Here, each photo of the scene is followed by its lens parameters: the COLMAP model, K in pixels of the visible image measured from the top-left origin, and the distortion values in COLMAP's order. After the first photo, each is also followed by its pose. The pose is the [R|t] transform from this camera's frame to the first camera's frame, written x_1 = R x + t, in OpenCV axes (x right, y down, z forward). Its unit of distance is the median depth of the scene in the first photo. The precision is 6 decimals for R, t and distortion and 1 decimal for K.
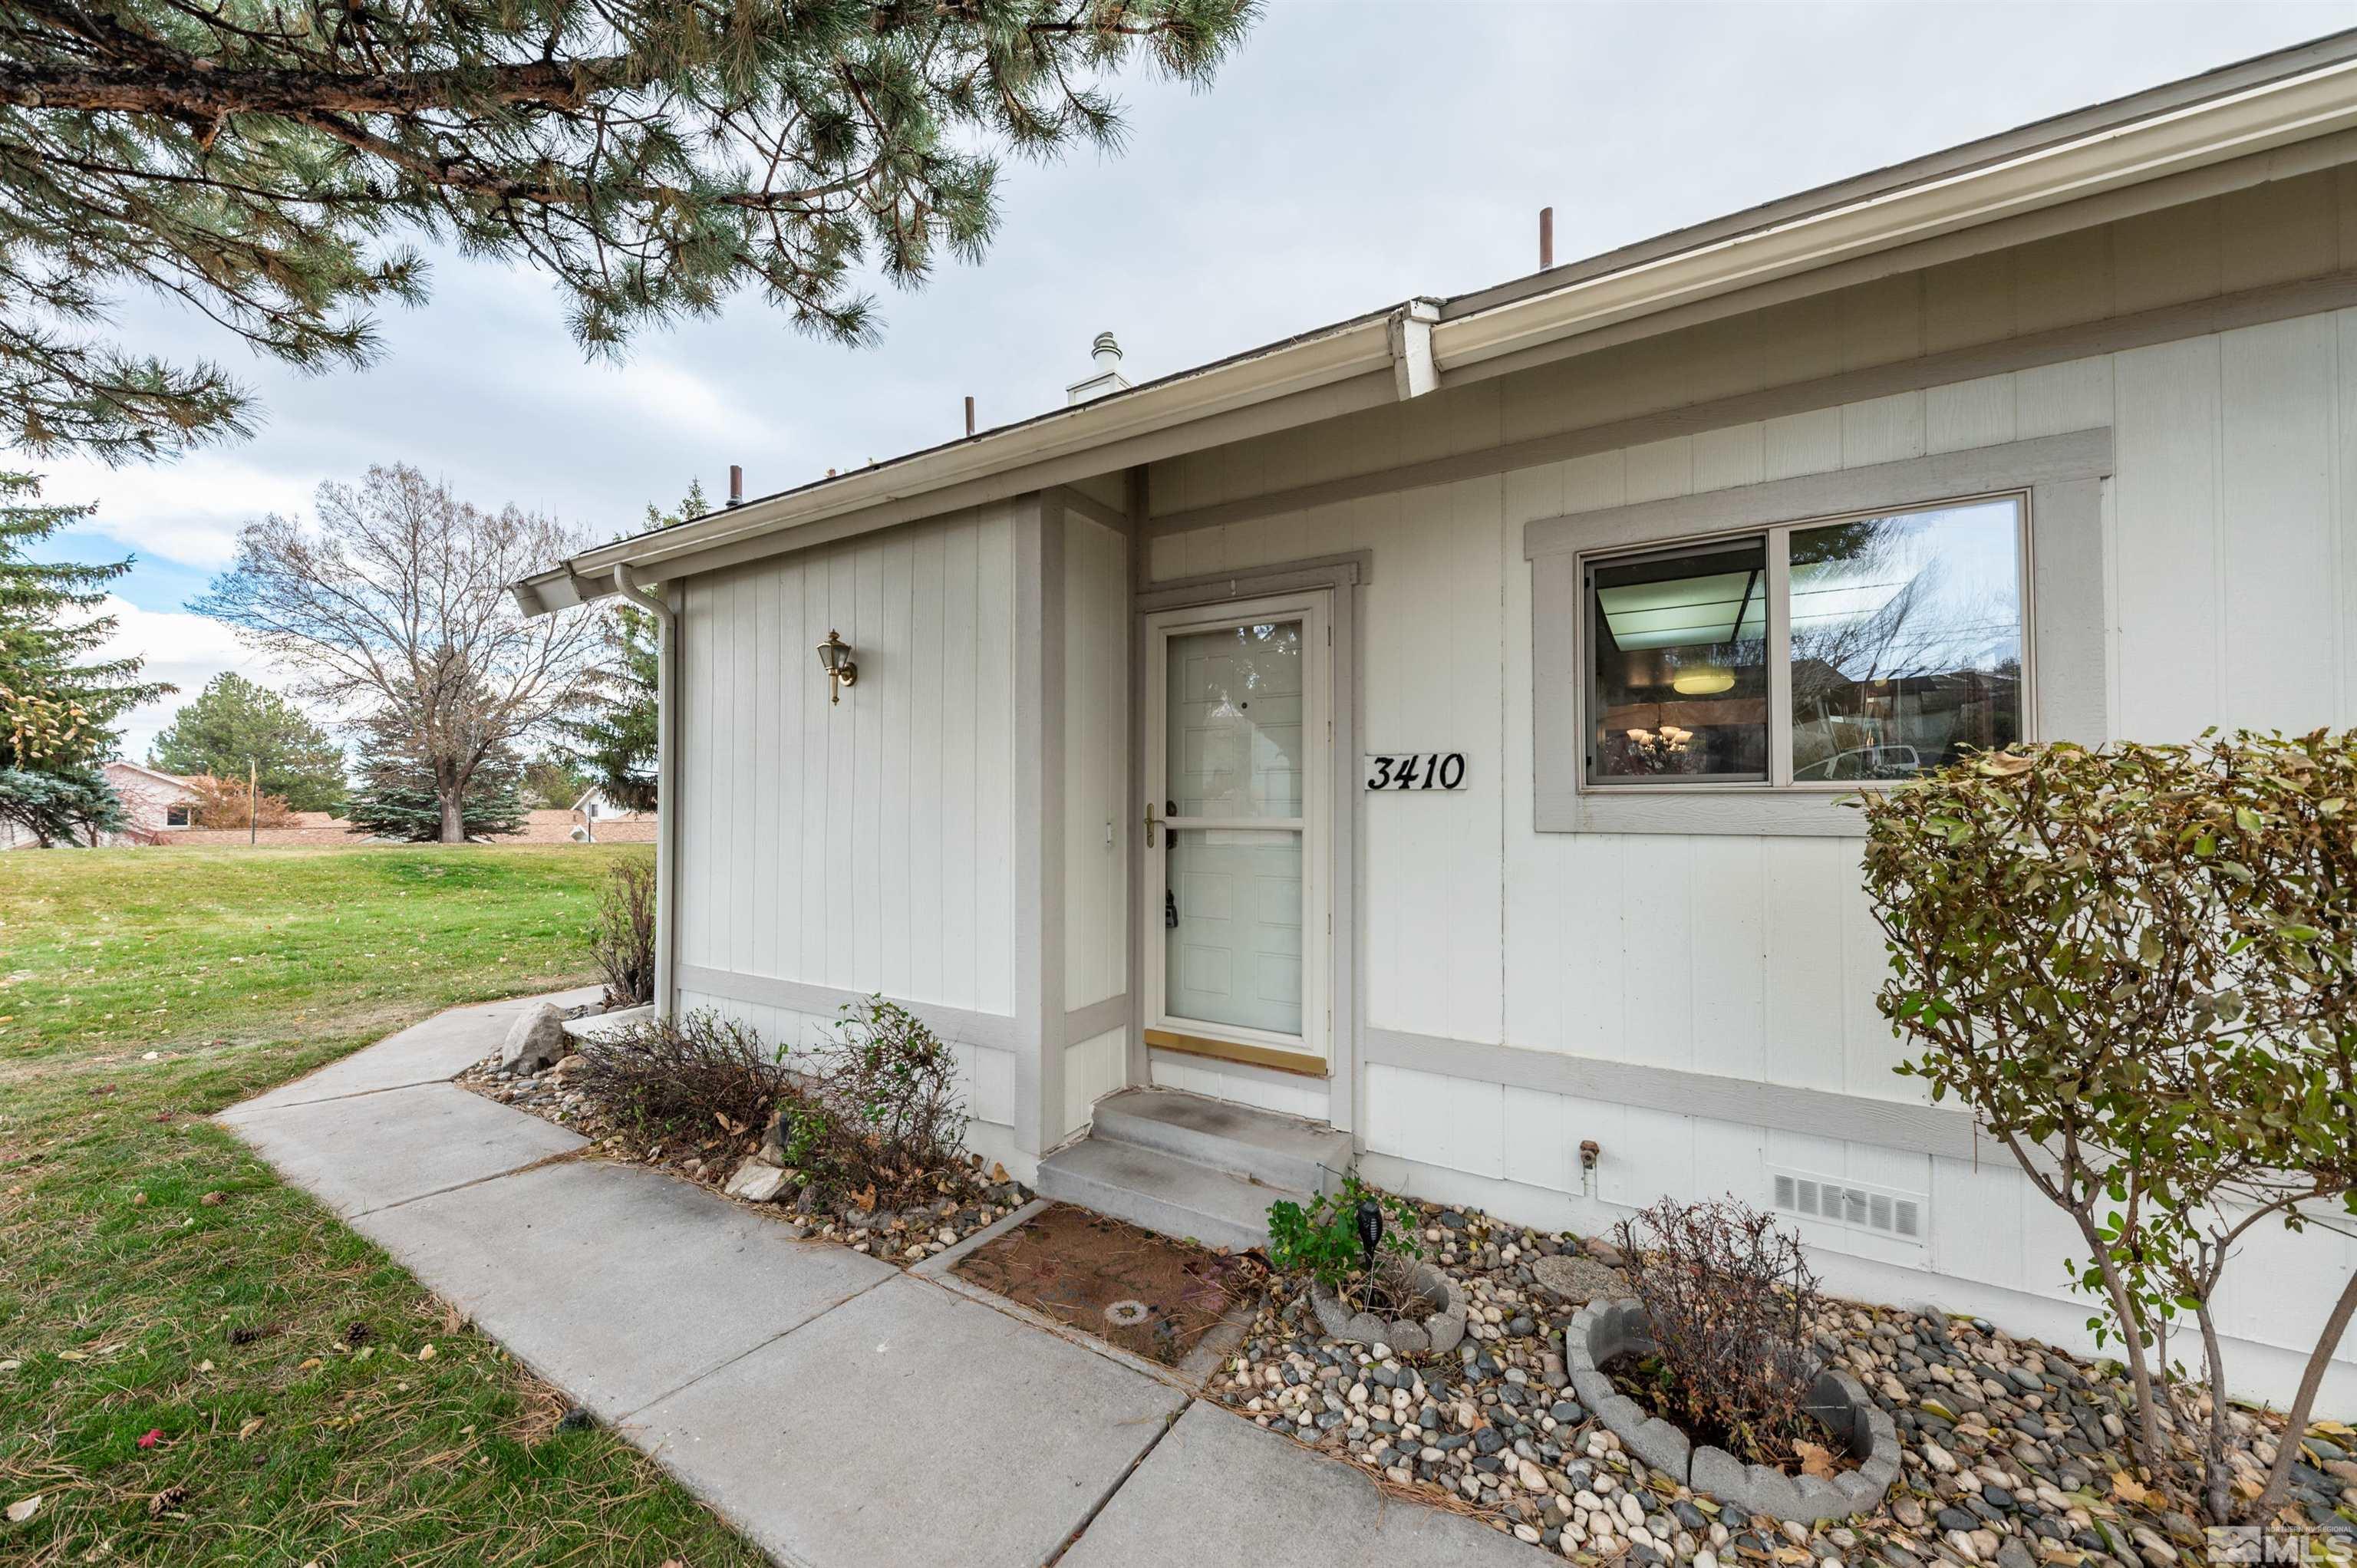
lens RADIAL K [[826.2, 0, 1173.8], [0, 826.2, 813.9], [0, 0, 1]] dist [0.000746, 0.000024]
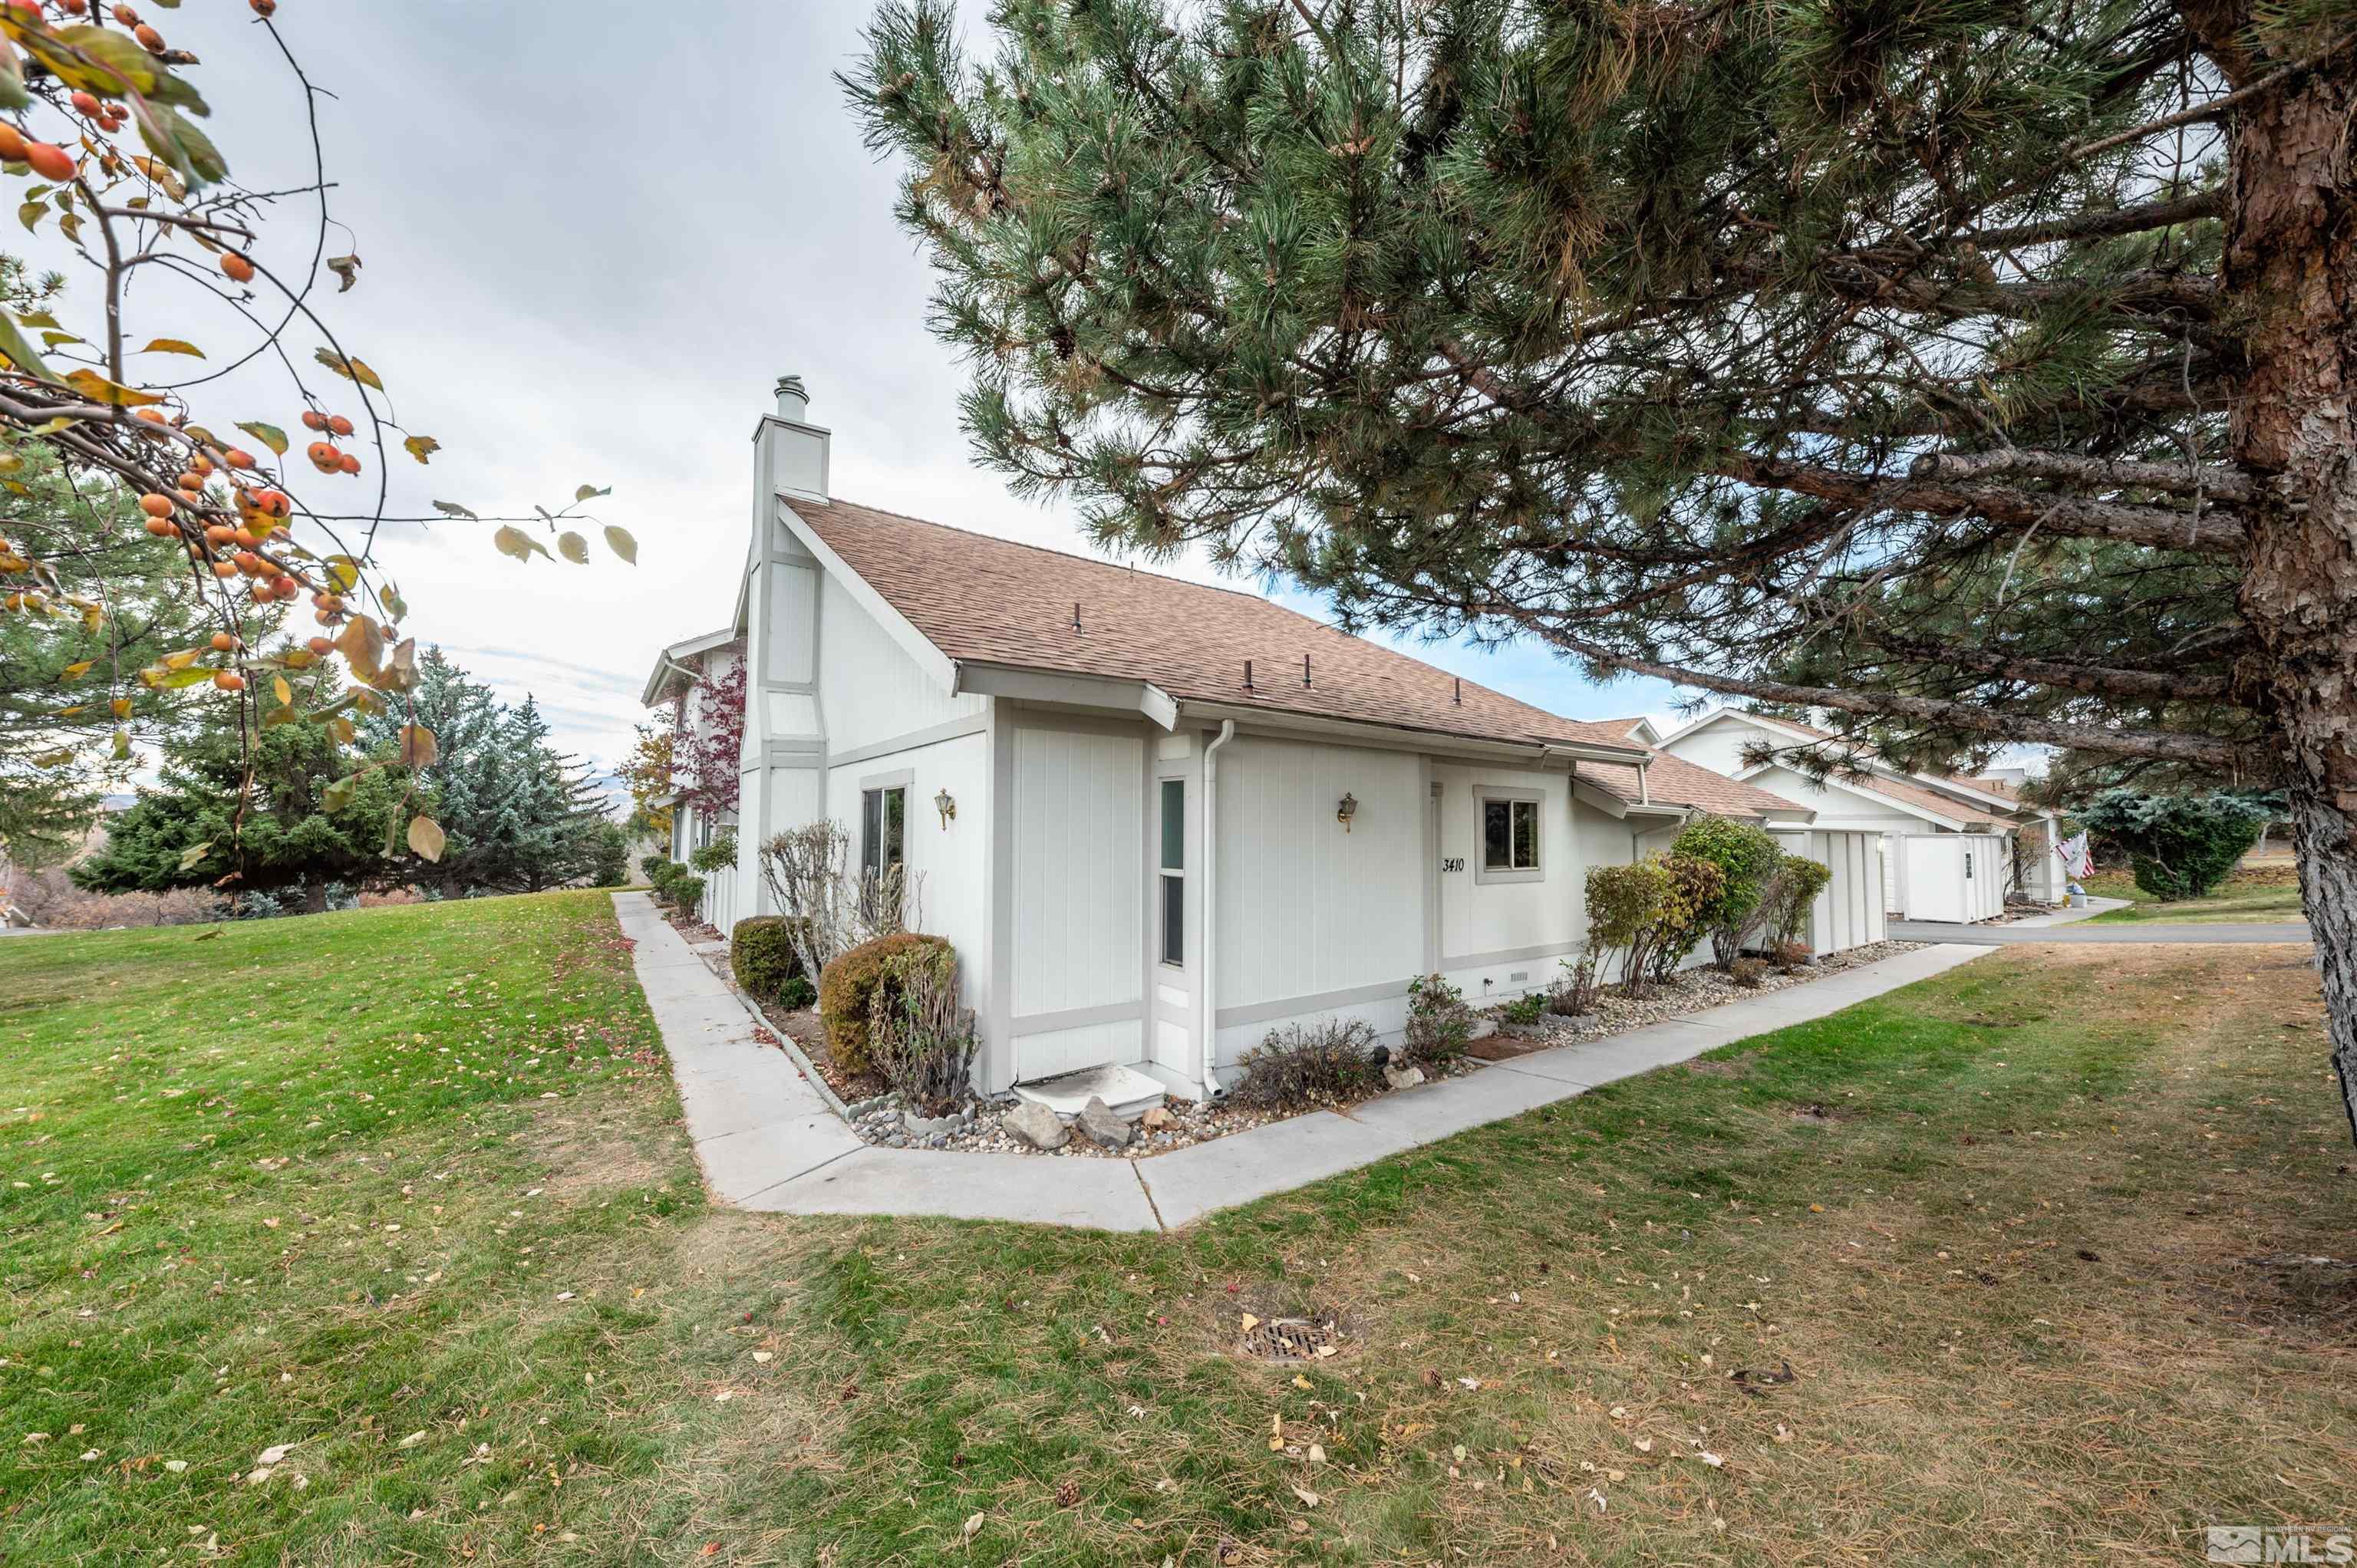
lens RADIAL K [[826.2, 0, 1173.8], [0, 826.2, 813.9], [0, 0, 1]] dist [0.000746, 0.000024]
pose [[0.390865, 0.023892, 0.920138, -2.721315], [-0.001421, 0.999678, -0.025354, -0.152783], [-0.920447, 0.008602, 0.390773, 0.774328]]
